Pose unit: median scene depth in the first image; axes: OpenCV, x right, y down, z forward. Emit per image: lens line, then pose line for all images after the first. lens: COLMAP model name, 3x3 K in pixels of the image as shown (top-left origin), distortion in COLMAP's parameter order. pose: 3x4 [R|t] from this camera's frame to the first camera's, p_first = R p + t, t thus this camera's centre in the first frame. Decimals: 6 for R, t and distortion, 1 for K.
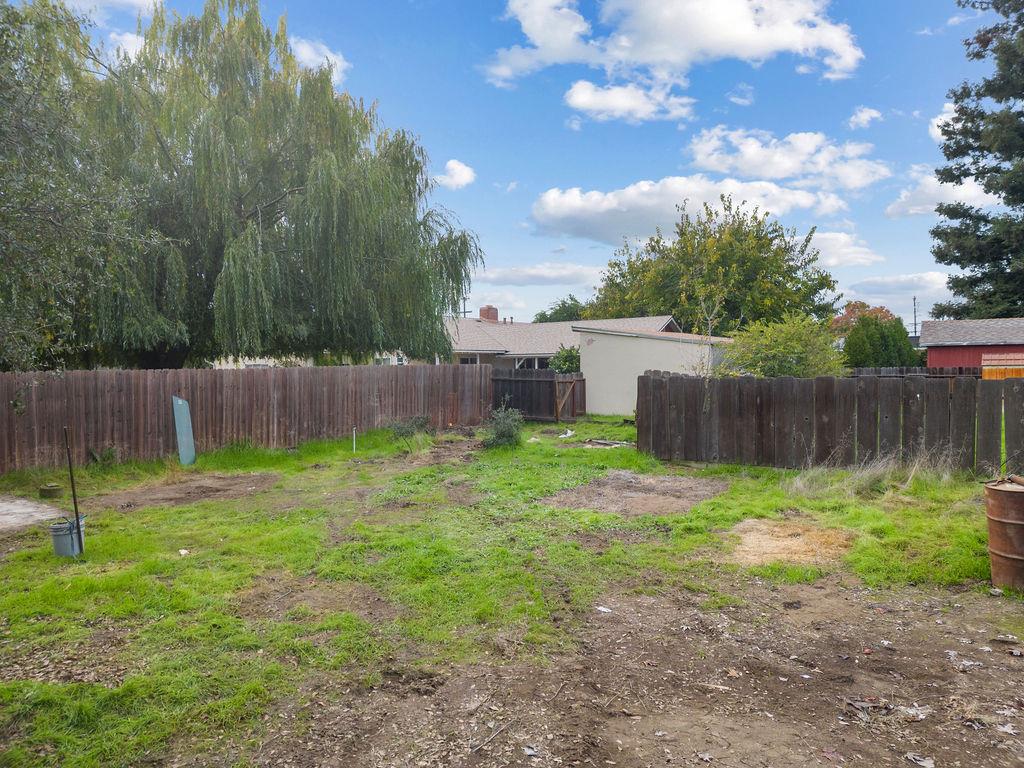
lens RADIAL K [[734.9, 0, 512.0], [0, 734.9, 384.0], [0, 0, 1]] dist [0.051900, -0.004337]
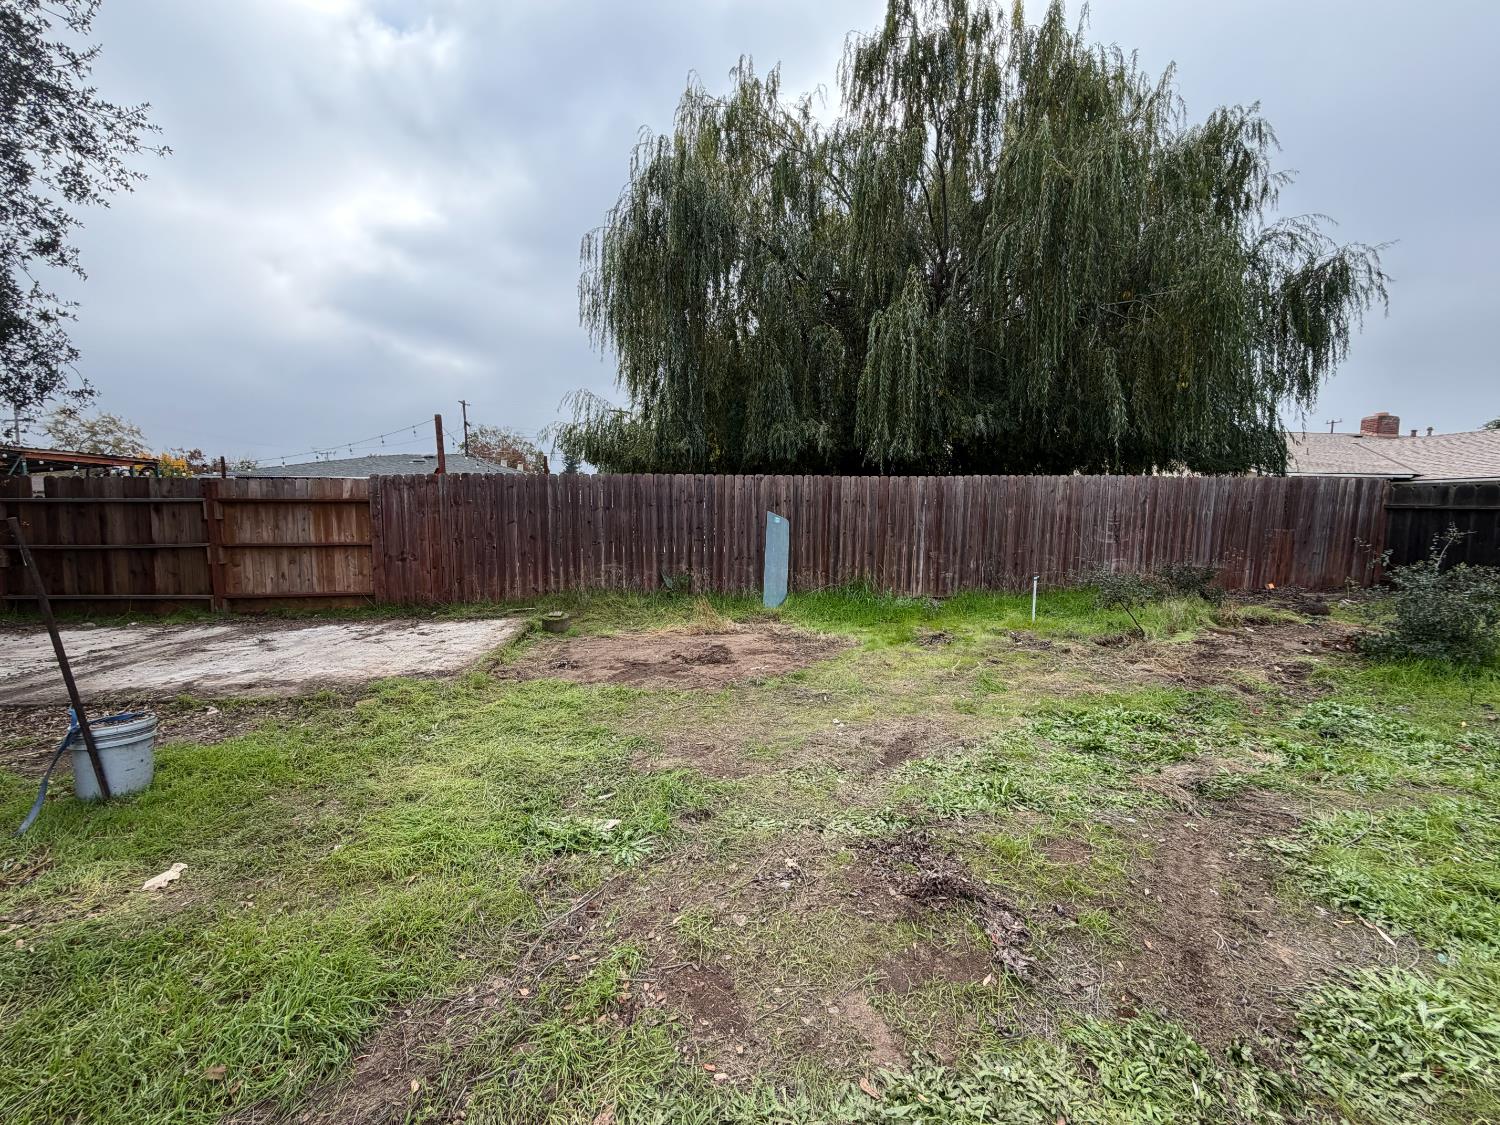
lens RADIAL K [[597.3, 0, 750.0], [0, 597.3, 562.5], [0, 0, 1]] dist [0.003112, 0.000380]
pose [[0.675773, 0.076092, -0.733172, -0.023585], [-0.031016, 0.996712, 0.074856, 0.019708], [0.736457, -0.027846, 0.675911, 0.500178]]
